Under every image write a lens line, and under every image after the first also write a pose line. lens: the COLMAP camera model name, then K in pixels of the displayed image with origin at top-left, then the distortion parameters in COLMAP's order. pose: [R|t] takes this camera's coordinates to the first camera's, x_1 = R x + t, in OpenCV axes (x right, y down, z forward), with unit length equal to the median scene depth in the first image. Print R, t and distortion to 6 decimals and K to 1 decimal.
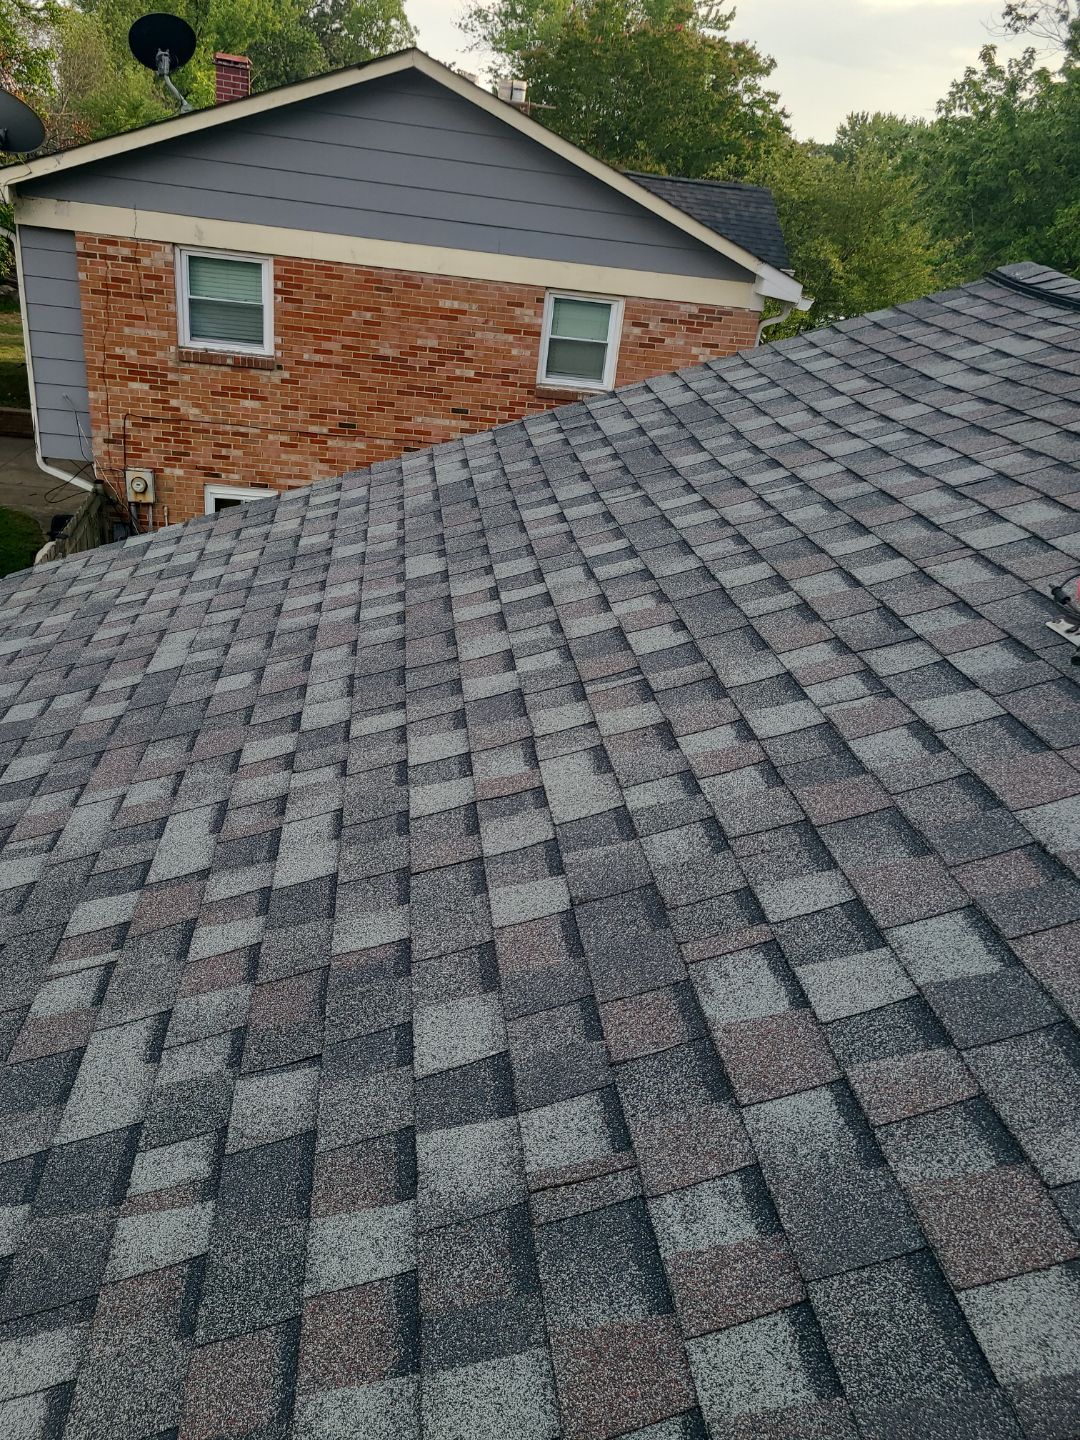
lens RADIAL K [[1084.1, 0, 546.9], [0, 1084.1, 746.7], [0, 0, 1]] dist [0.048707, -0.032934]
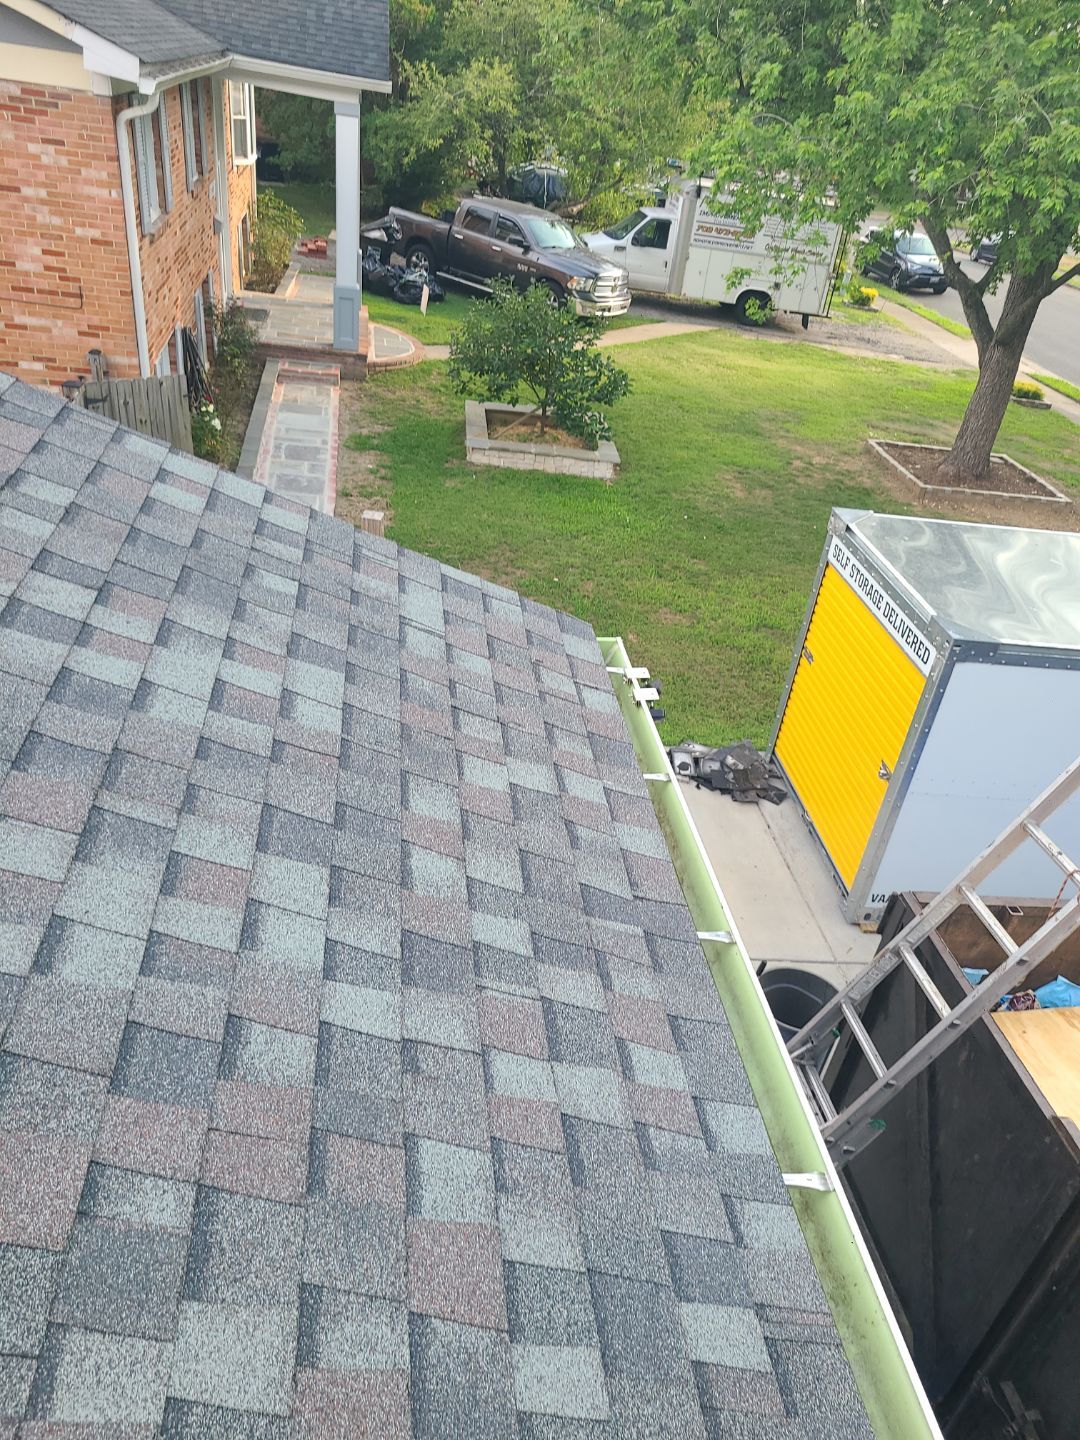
lens RADIAL K [[1088.2, 0, 545.3], [0, 1088.2, 697.4], [0, 0, 1]] dist [0.033795, -0.016137]
pose [[0.999315, 0.010890, 0.035367, 0.486796], [-0.013153, 0.997837, 0.064403, -0.039973], [-0.034589, -0.064824, 0.997297, 0.213850]]
